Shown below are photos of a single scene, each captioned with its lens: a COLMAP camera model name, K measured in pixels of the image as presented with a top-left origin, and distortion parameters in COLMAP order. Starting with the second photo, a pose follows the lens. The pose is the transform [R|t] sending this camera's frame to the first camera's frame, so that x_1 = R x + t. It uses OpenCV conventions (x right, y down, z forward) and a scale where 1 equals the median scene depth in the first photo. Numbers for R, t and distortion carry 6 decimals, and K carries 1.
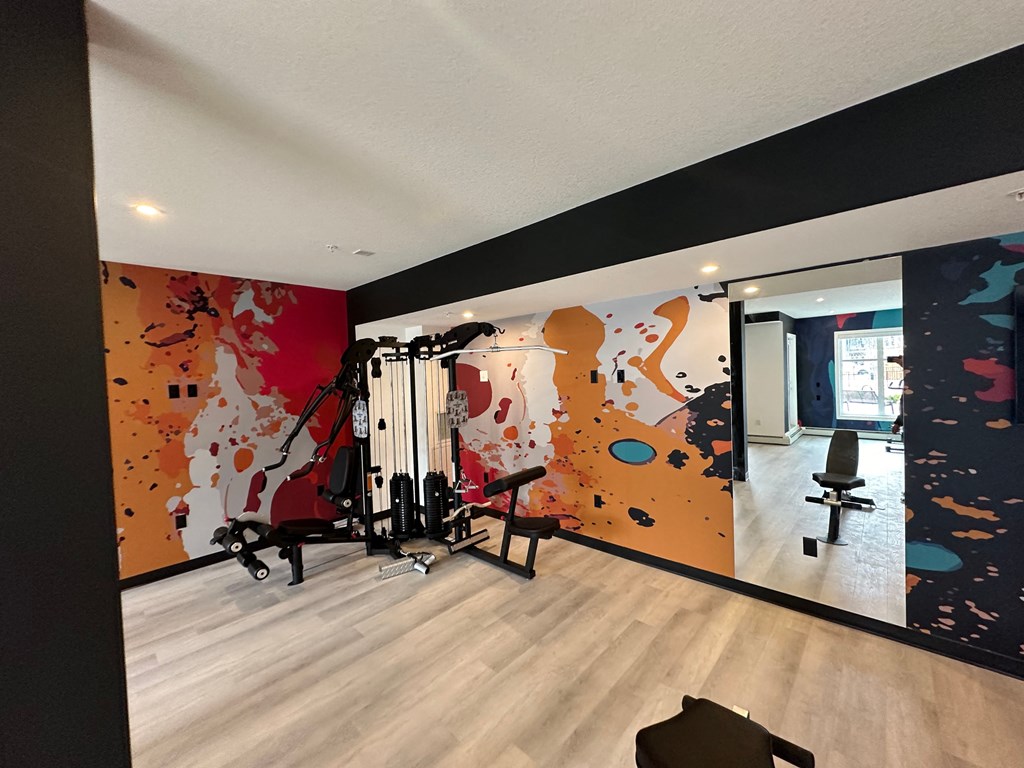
lens RADIAL K [[408.0, 0, 509.5], [0, 408.0, 383.4], [0, 0, 1]] dist [0.002777, 0.000576]
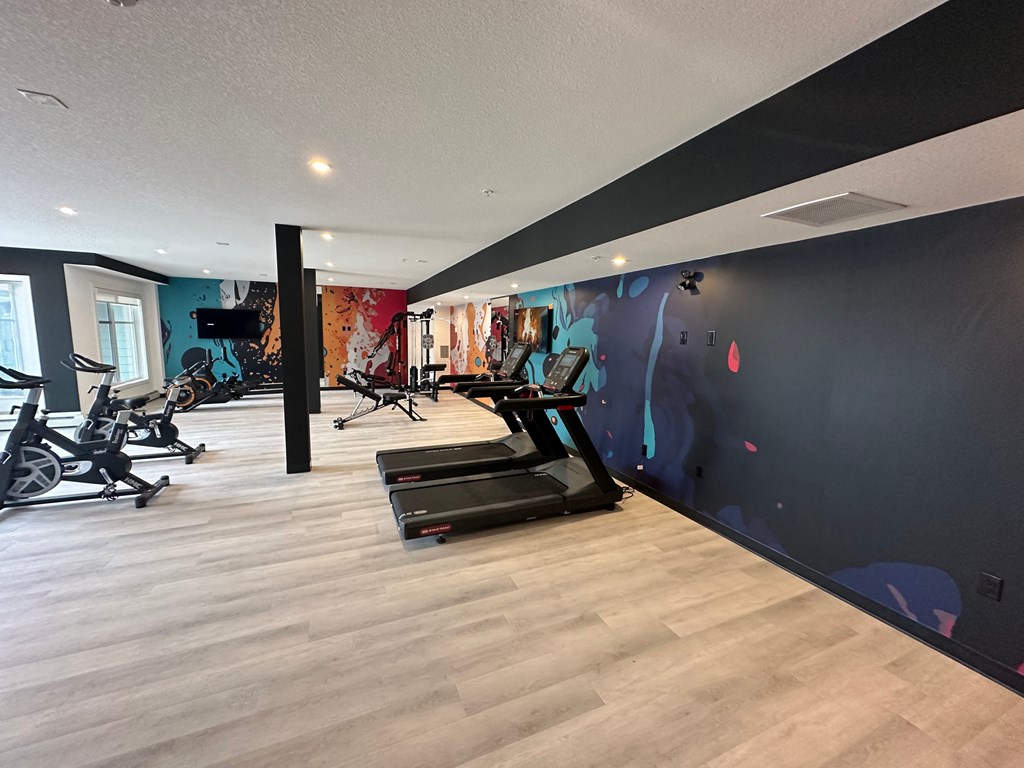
lens RADIAL K [[408.0, 0, 512.1], [0, 408.0, 381.7], [0, 0, 1]] dist [0.002777, 0.000576]
pose [[0.917194, 0.105429, -0.384239, 1.320017], [-0.064329, 0.990889, 0.118326, -0.024227], [0.393213, -0.083810, 0.915620, -1.127978]]
